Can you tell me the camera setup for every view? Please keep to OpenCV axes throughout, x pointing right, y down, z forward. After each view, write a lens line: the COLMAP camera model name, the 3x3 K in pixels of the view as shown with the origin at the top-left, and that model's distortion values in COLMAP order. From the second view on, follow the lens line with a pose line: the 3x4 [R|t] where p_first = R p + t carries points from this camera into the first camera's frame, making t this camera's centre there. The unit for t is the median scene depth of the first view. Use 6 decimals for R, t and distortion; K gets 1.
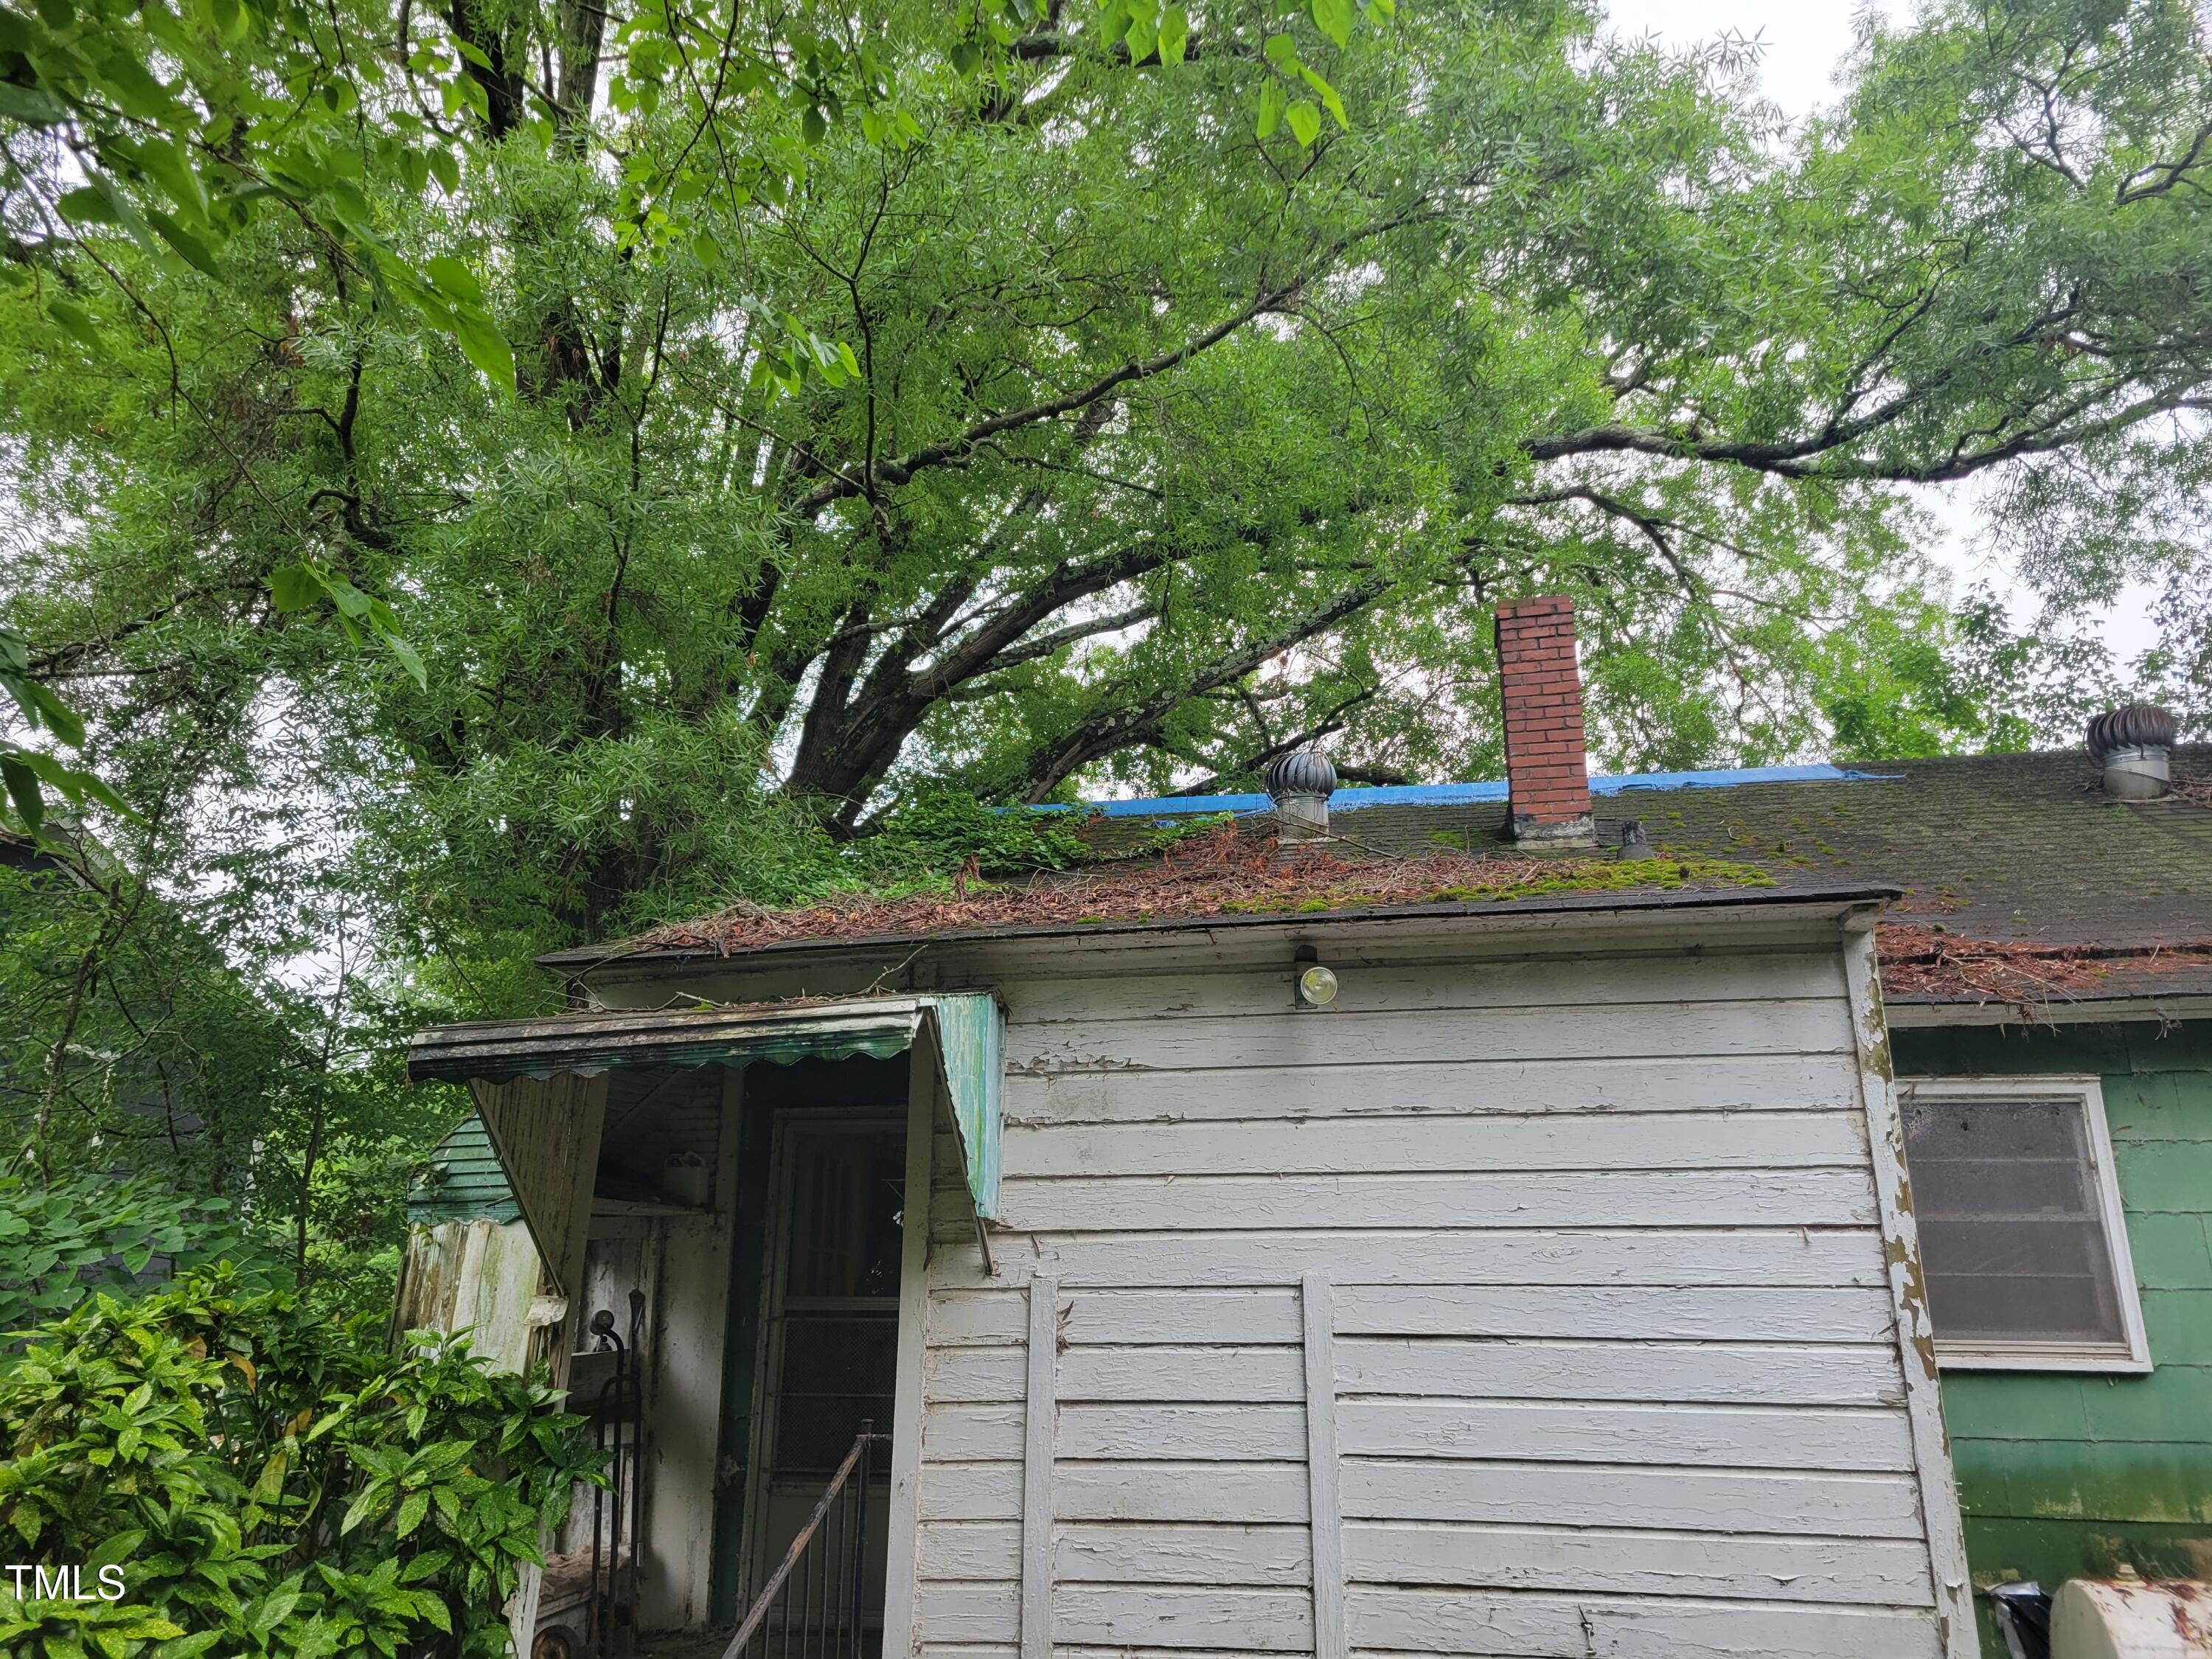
lens RADIAL K [[1656.7, 0, 1095.4], [0, 1656.7, 836.3], [0, 0, 1]] dist [0.068260, -0.051557]
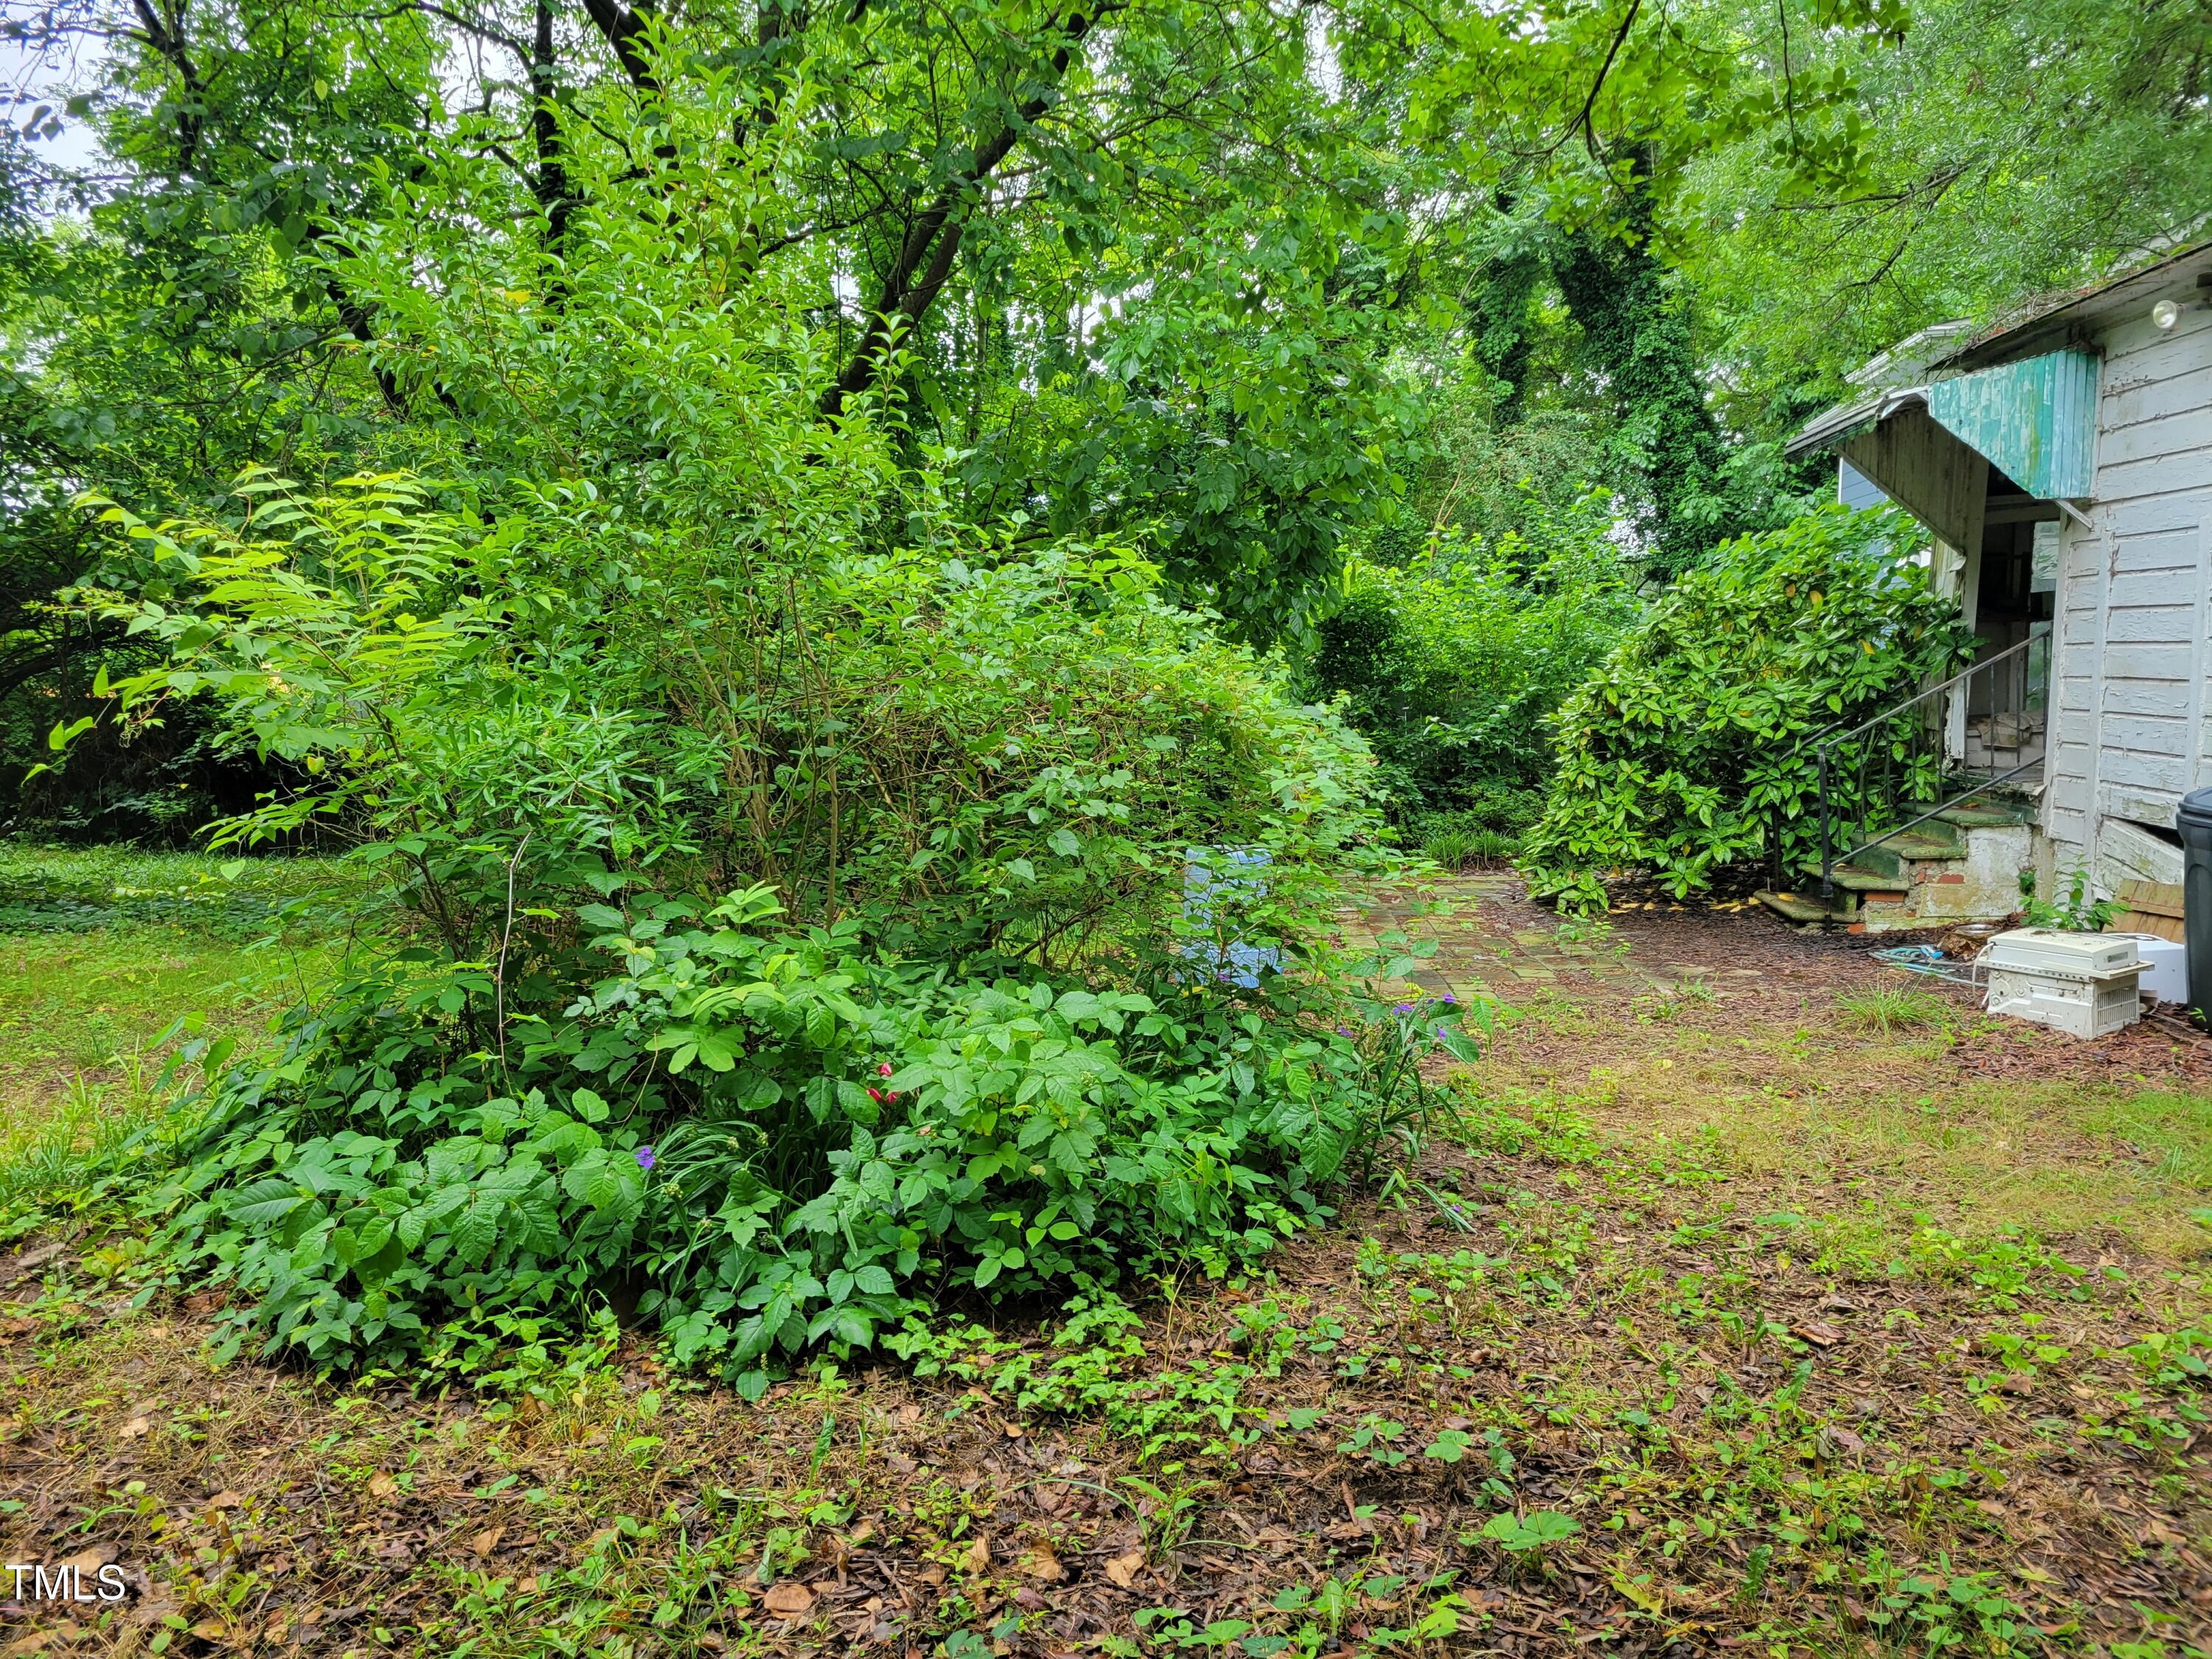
lens RADIAL K [[1657.7, 0, 1106.0], [0, 1657.7, 829.5], [0, 0, 1]] dist [0.060706, -0.050055]
pose [[0.076543, 0.112796, -0.990666, 1.517364], [0.318054, 0.938912, 0.131478, 0.027068], [0.944978, -0.325149, 0.035992, -0.018208]]
